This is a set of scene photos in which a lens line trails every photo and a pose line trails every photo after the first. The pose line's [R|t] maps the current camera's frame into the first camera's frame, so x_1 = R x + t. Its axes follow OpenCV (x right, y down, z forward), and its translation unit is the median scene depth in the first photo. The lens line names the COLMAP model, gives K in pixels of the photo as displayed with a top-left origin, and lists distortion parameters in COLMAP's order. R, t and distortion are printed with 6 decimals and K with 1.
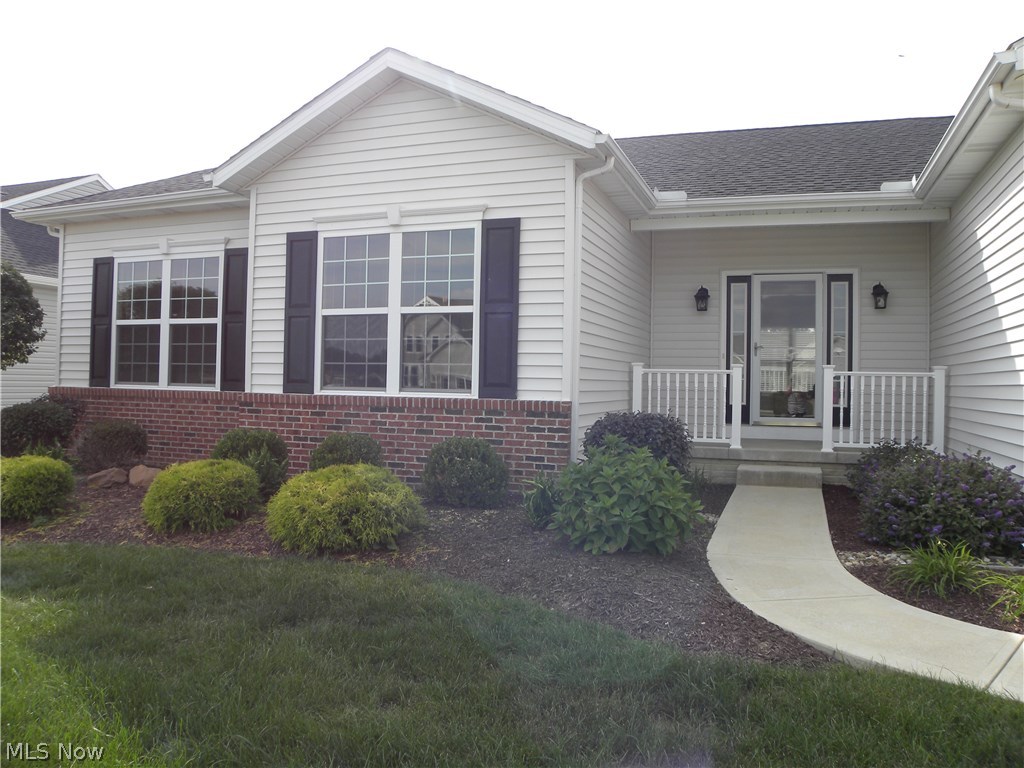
lens RADIAL K [[777.9, 0, 516.5], [0, 777.9, 377.4], [0, 0, 1]] dist [-0.124075, 0.043360]
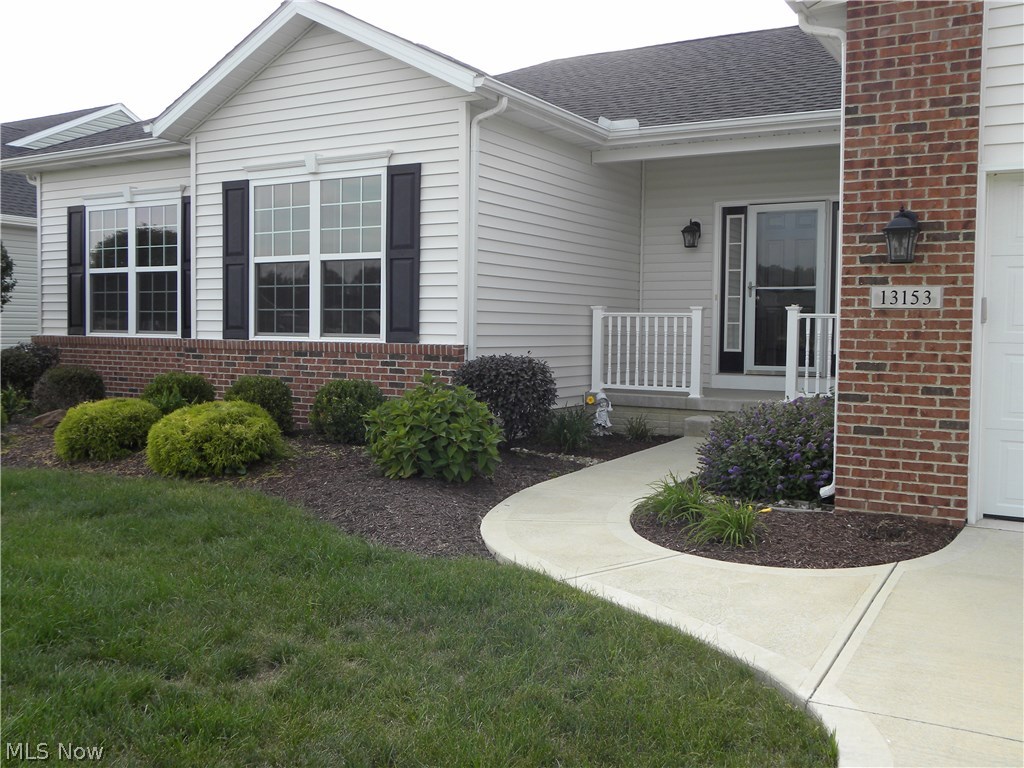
lens RADIAL K [[964.3, 0, 512.5], [0, 964.3, 382.8], [0, 0, 1]] dist [-0.032667, 0.000000]
pose [[0.983259, 0.004664, -0.182155, 0.318129], [0.006184, 0.998243, 0.058938, 0.005482], [0.182109, -0.059077, 0.981502, -0.201462]]
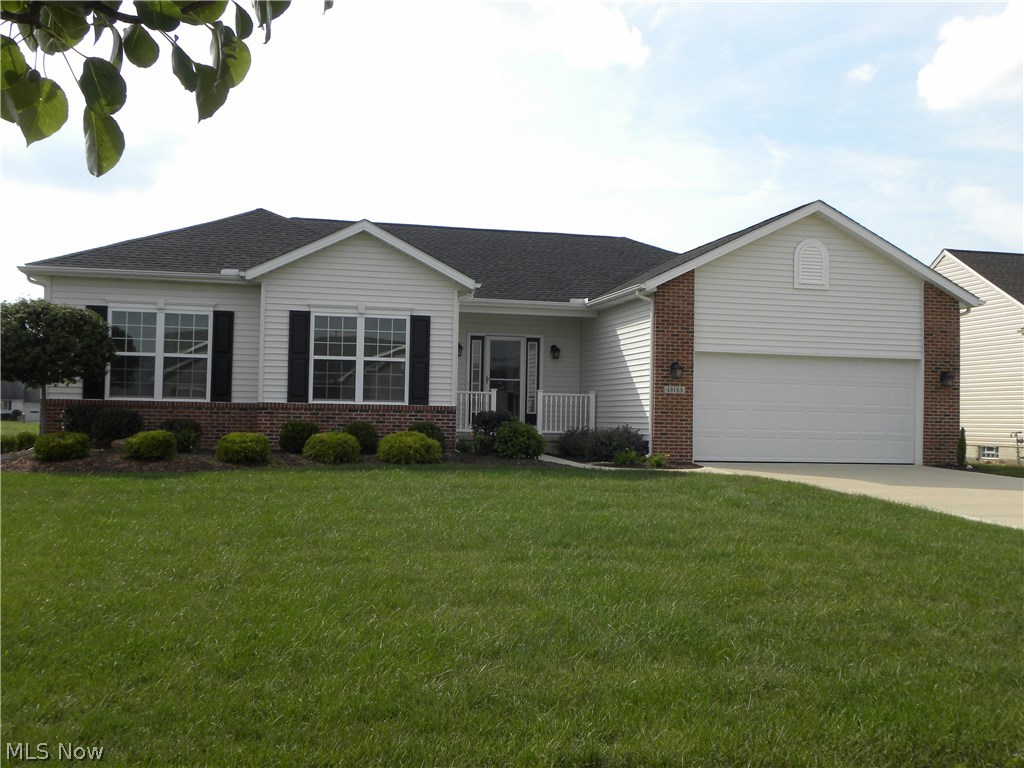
lens RADIAL K [[1096.6, 0, 511.2], [0, 1096.6, 382.7], [0, 0, 1]] dist [0.009181, 0.000000]
pose [[0.843659, 0.016094, 0.536639, -1.228451], [-0.006529, 0.999784, -0.019719, 0.021834], [-0.536840, 0.013132, 0.843582, -1.392435]]
